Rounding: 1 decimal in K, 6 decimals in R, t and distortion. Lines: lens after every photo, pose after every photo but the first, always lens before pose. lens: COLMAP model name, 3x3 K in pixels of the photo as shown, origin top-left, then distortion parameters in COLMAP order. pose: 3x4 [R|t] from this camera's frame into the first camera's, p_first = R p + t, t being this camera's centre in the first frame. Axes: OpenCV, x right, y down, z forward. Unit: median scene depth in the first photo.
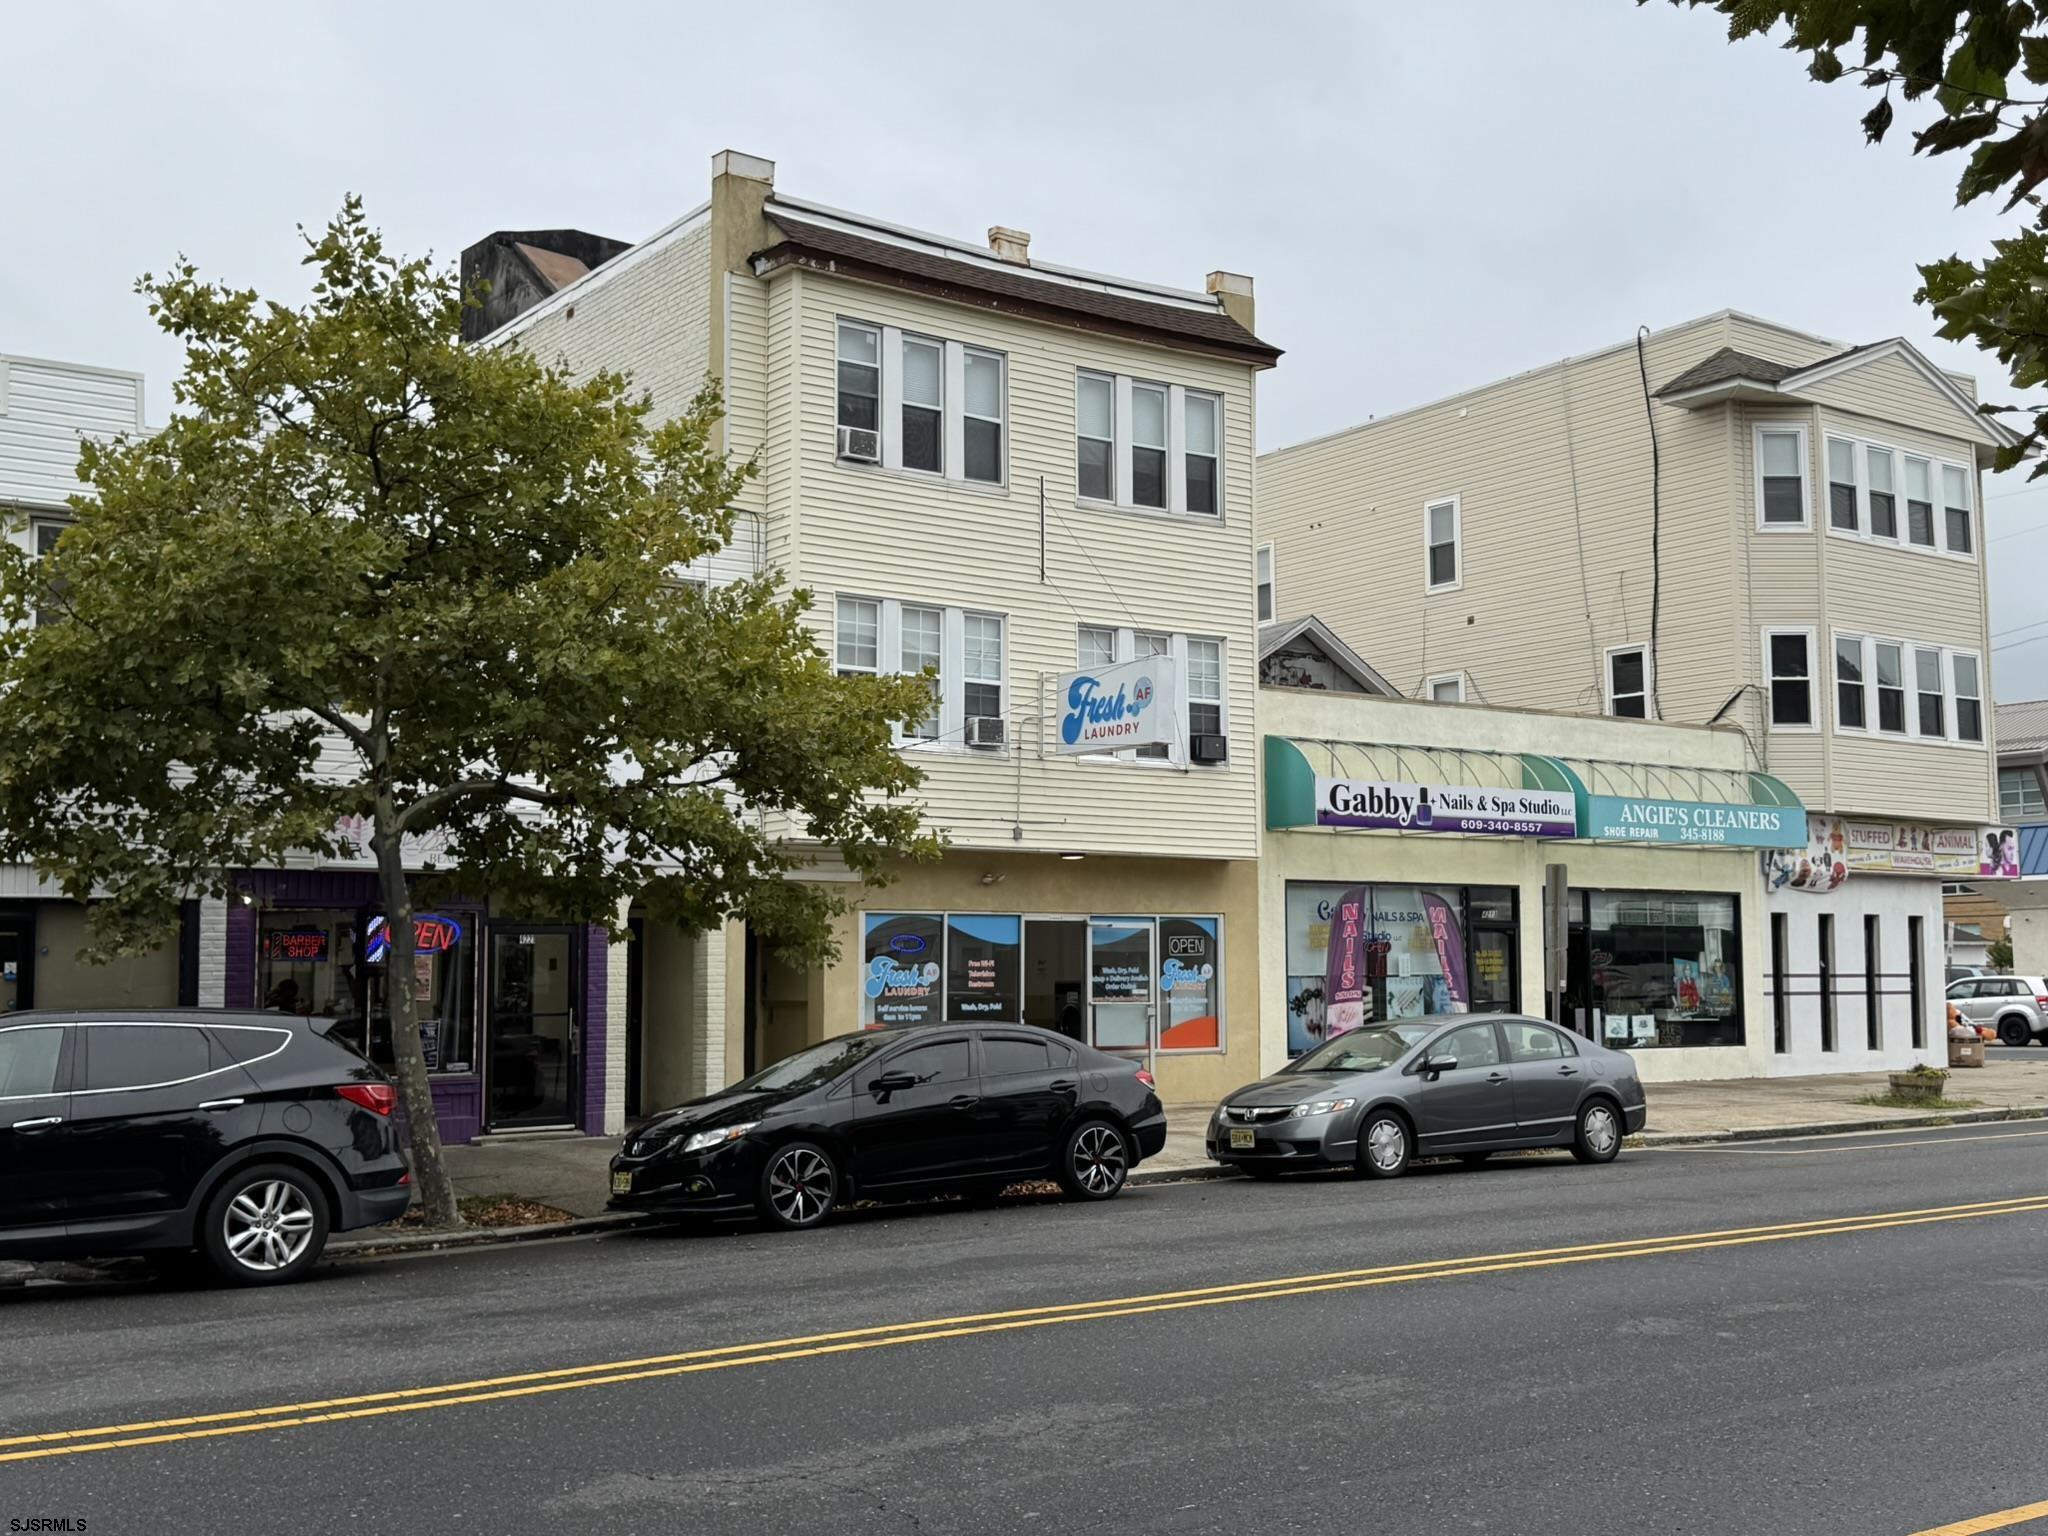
lens RADIAL K [[2199.7, 0, 1024.0], [0, 2199.7, 768.0], [0, 0, 1]] dist [0.083283, -0.000591]
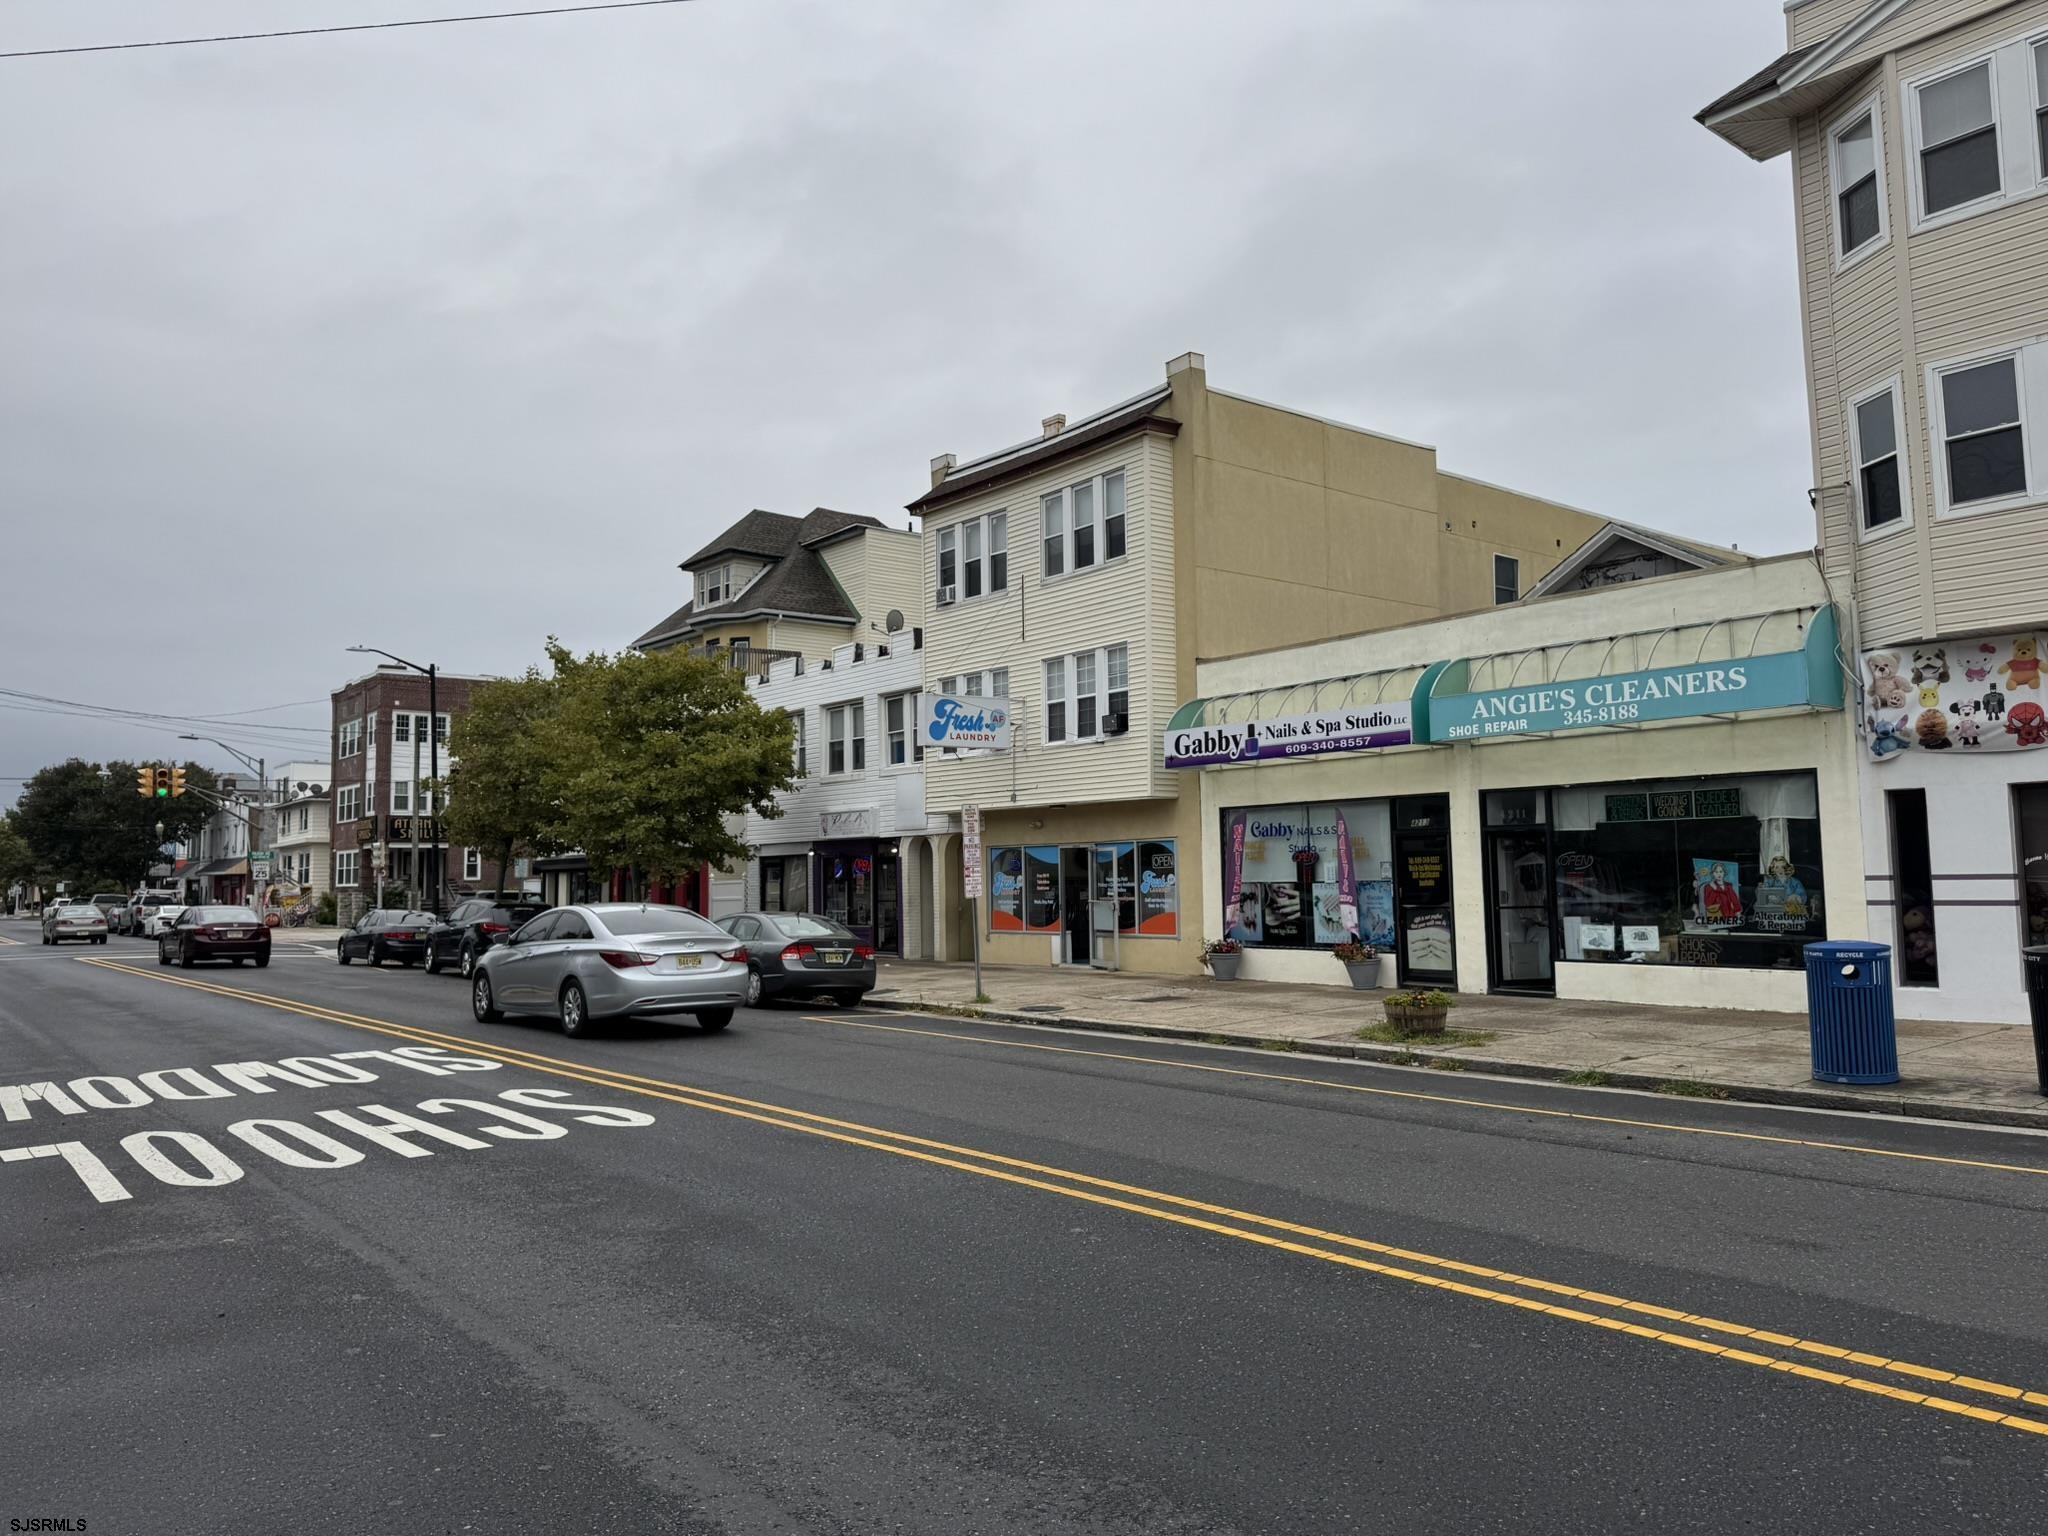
lens RADIAL K [[1426.5, 0, 1011.8], [0, 1426.5, 775.6], [0, 0, 1]] dist [0.116336, -0.178407]
pose [[0.047158, -0.069573, -0.996462, 1.008636], [0.105648, 0.992324, -0.064285, 0.077505], [0.993285, -0.102243, 0.054146, 0.889202]]
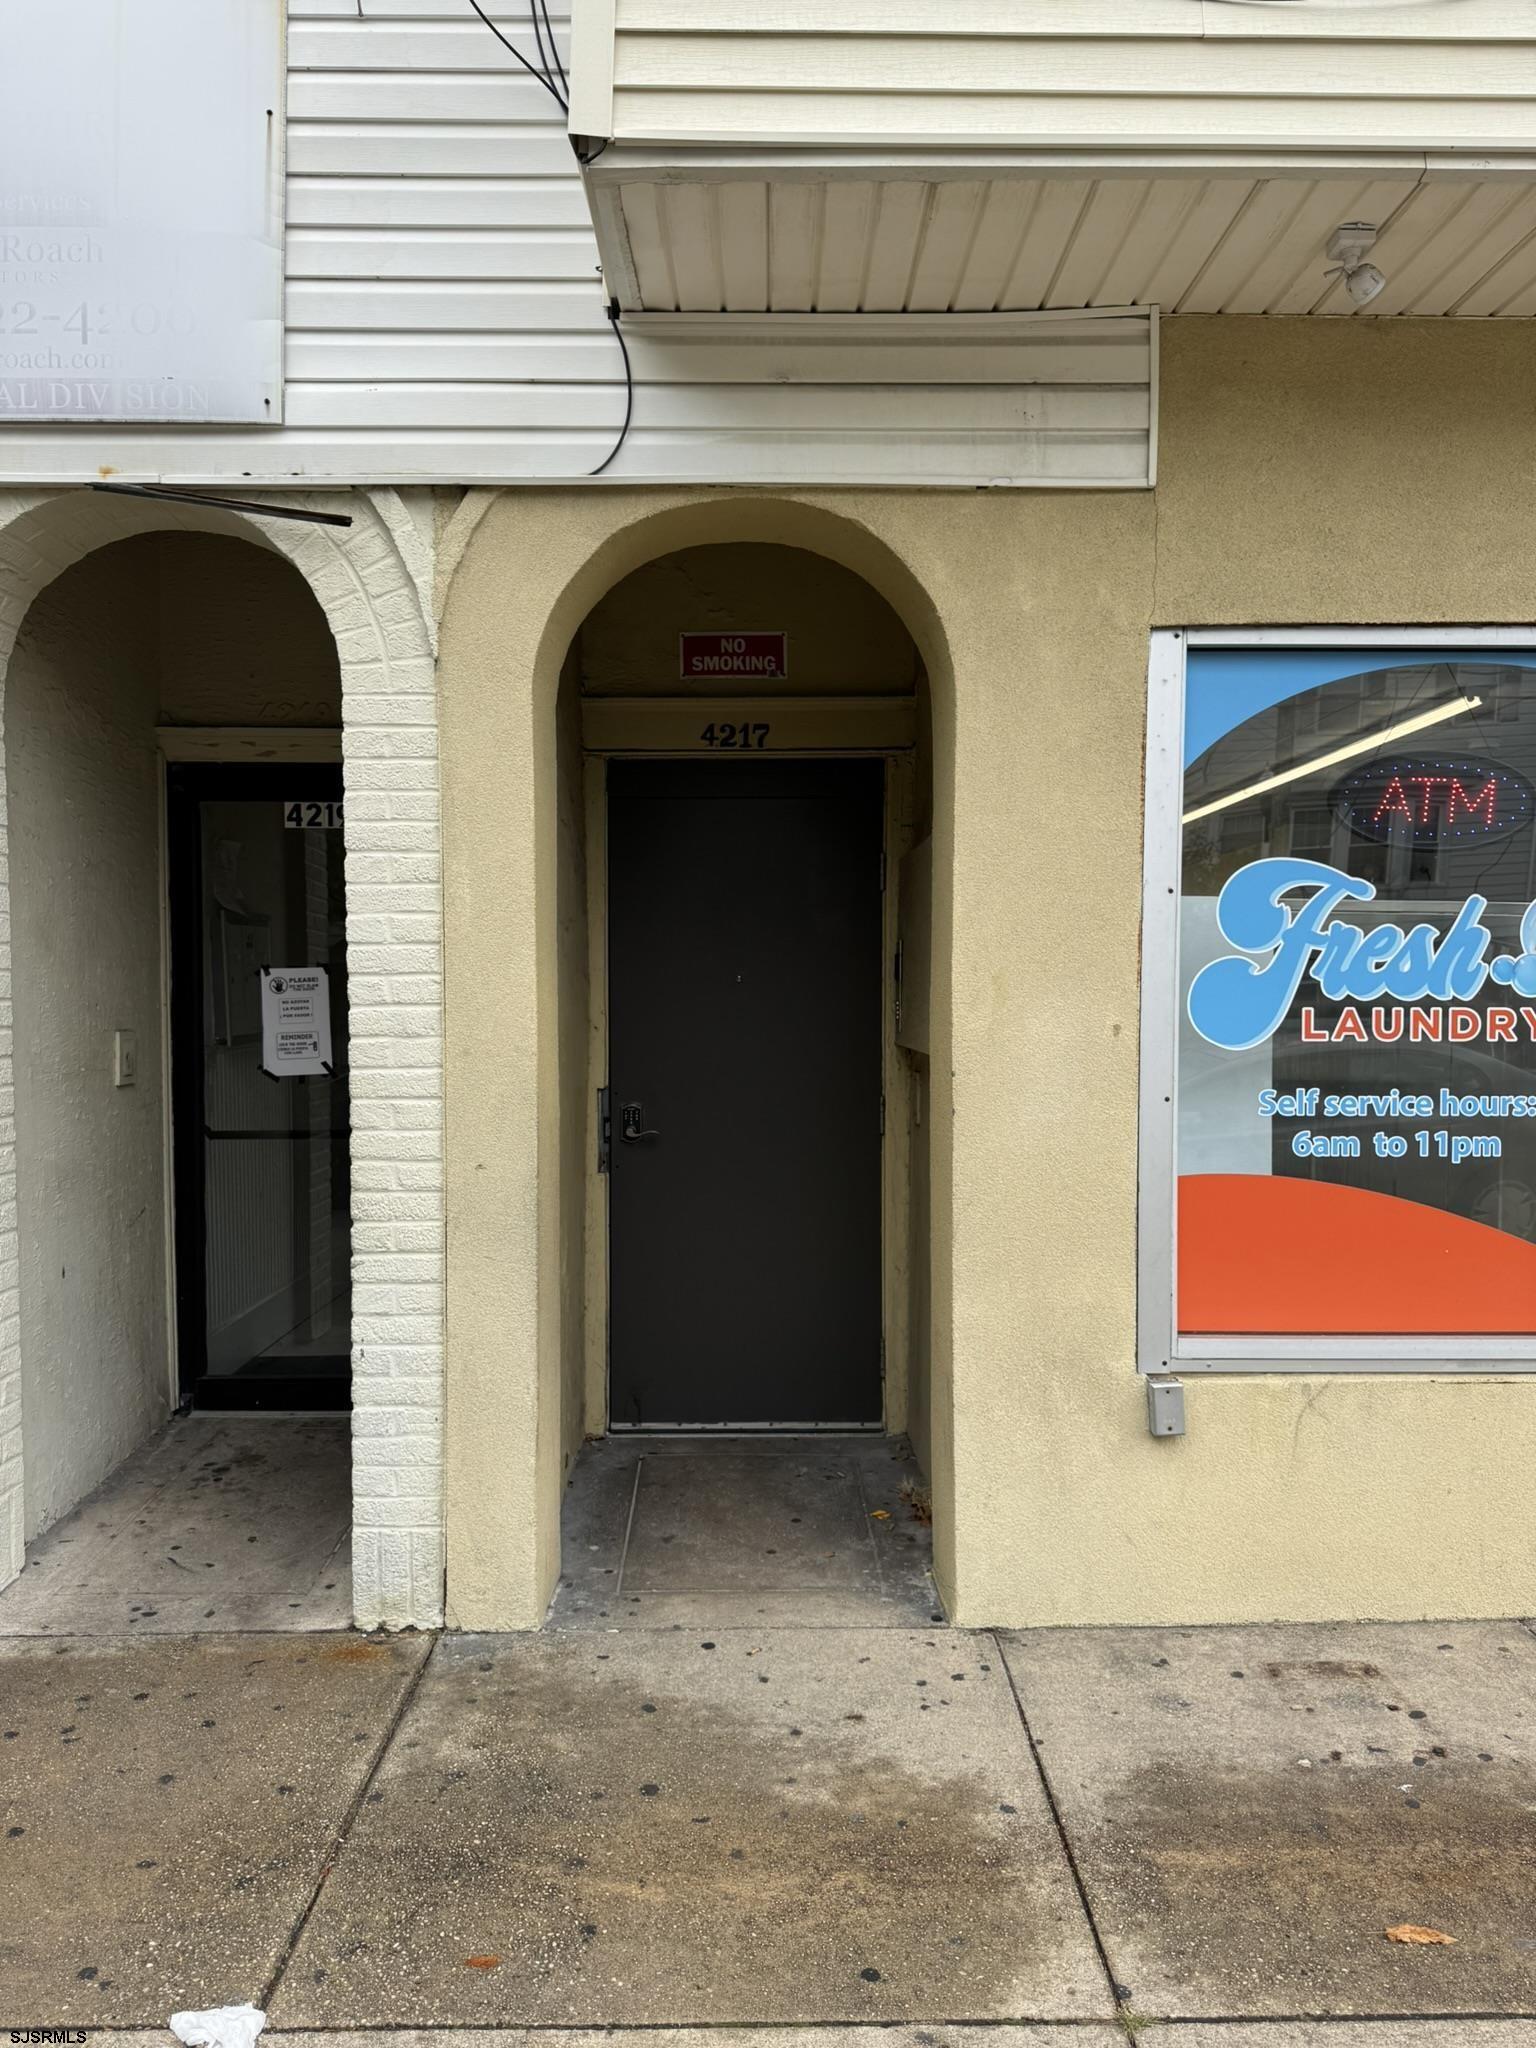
lens RADIAL K [[1438.0, 0, 777.3], [0, 1438.0, 1029.3], [0, 0, 1]] dist [0.020599, -0.029412]
pose [[0.817589, 0.022493, -0.575363, -0.022977], [0.049267, 0.992840, 0.108822, 0.078653], [0.573691, -0.117318, 0.810626, 0.799246]]
